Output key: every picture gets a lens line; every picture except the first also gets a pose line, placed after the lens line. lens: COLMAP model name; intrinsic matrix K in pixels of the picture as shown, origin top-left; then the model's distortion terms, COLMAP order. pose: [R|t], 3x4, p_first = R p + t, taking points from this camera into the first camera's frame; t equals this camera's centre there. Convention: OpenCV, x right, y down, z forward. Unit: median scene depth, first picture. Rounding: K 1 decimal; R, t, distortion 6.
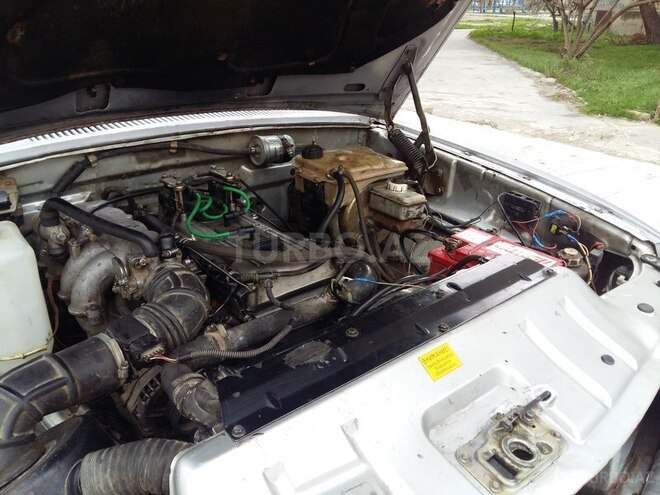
lens RADIAL K [[533.0, 0, 330.0], [0, 533.0, 247.5], [0, 0, 1]] dist [0.096673, -0.218998]
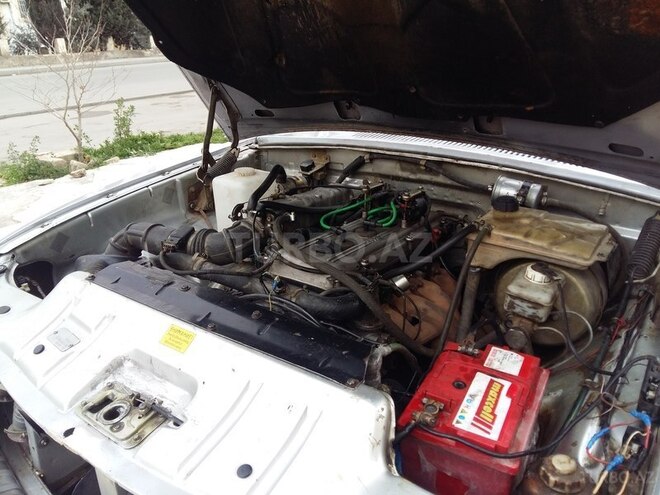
lens RADIAL K [[533.0, 0, 330.0], [0, 533.0, 247.5], [0, 0, 1]] dist [0.096673, -0.218998]
pose [[0.273201, 0.348169, -0.896738, 0.750276], [-0.386286, 0.893447, 0.229205, -0.217075], [0.880990, 0.283779, 0.378584, 0.450138]]
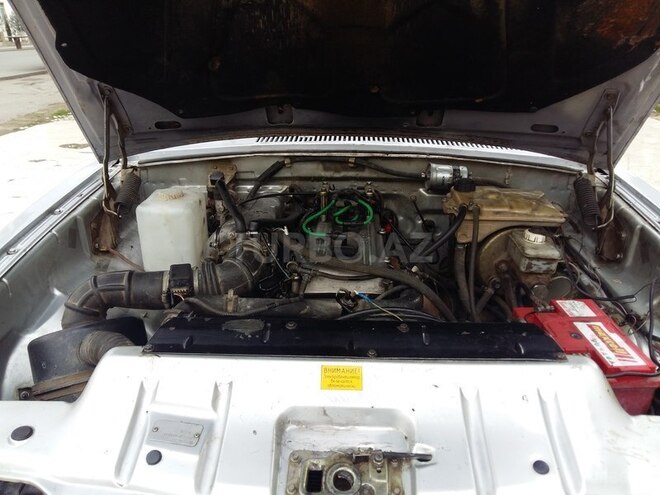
lens RADIAL K [[533.0, 0, 330.0], [0, 533.0, 247.5], [0, 0, 1]] dist [0.096673, -0.218998]
pose [[0.755356, 0.235537, -0.611522, 0.446455], [-0.264414, 0.963384, 0.044455, -0.045111], [0.599601, 0.128116, 0.789978, 0.062989]]
